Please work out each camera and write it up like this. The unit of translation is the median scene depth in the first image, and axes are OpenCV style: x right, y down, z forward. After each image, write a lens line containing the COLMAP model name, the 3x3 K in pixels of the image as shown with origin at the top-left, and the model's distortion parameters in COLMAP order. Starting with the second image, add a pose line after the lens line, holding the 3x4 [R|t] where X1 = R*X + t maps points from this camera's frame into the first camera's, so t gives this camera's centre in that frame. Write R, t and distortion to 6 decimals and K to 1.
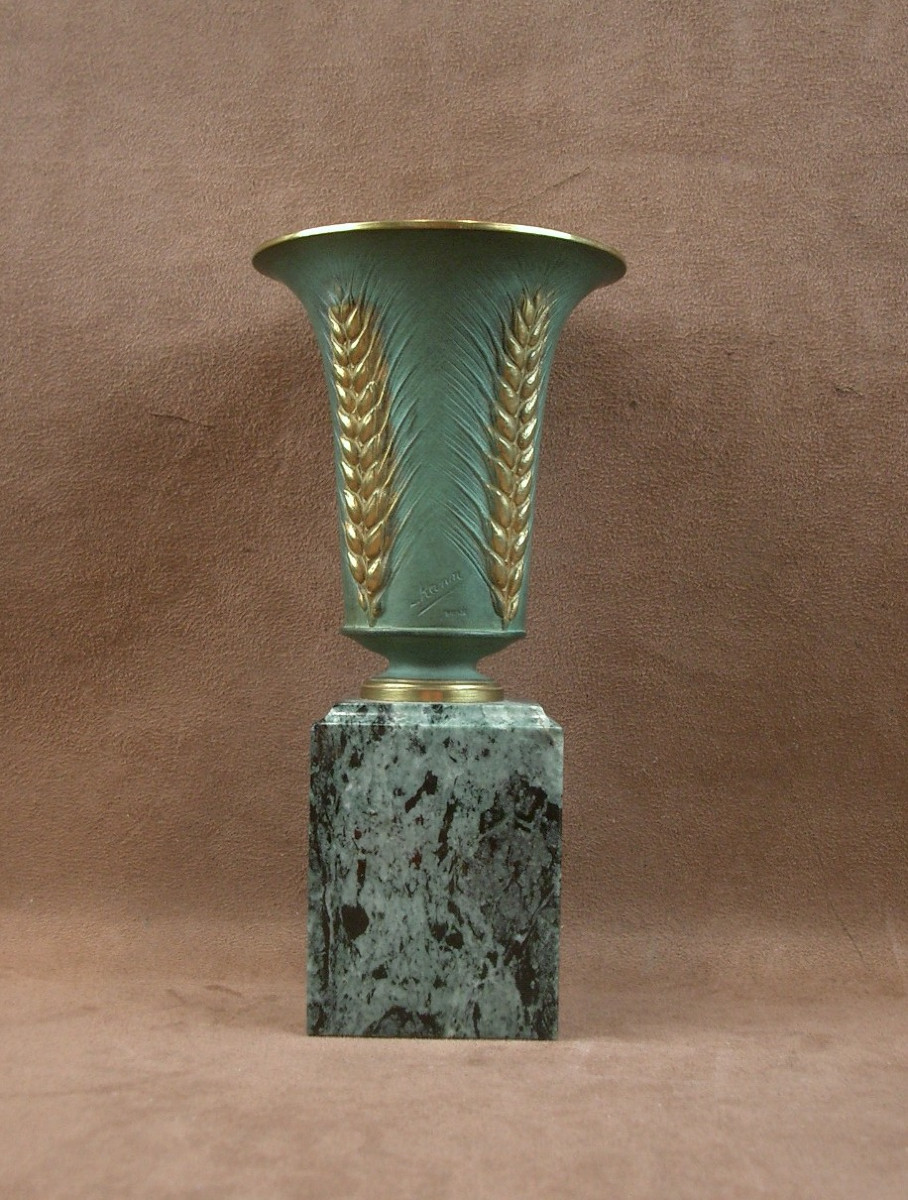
lens RADIAL K [[1692.8, 0, 454.0], [0, 1692.8, 600.0], [0, 0, 1]] dist [-0.082430, -0.052667]
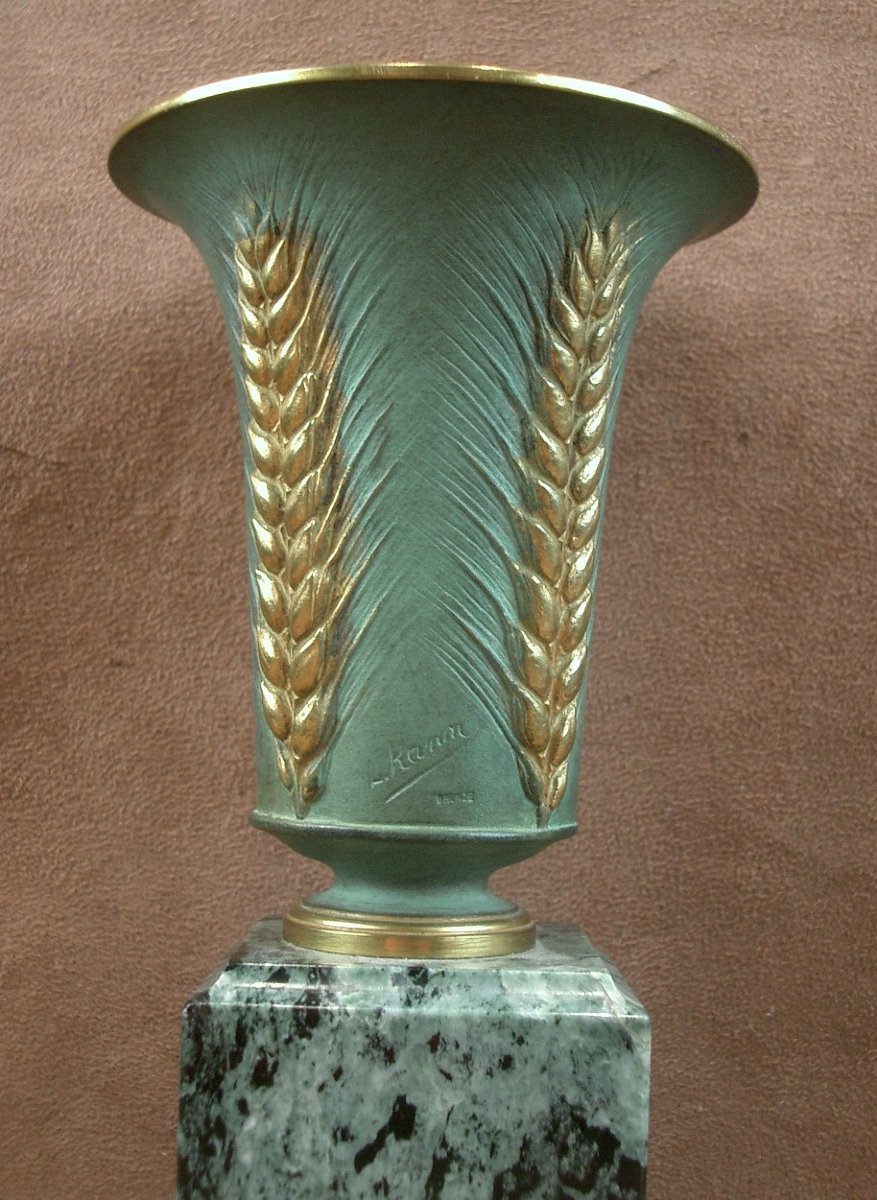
lens RADIAL K [[2306.1, 0, 421.6], [0, 2306.1, 570.0], [0, 0, 1]] dist [-0.125528, -0.104456]
pose [[0.999810, 0.015890, -0.011313, -0.002304], [-0.016591, 0.997755, -0.064882, -0.017335], [0.010257, 0.065058, 0.997829, 0.253656]]
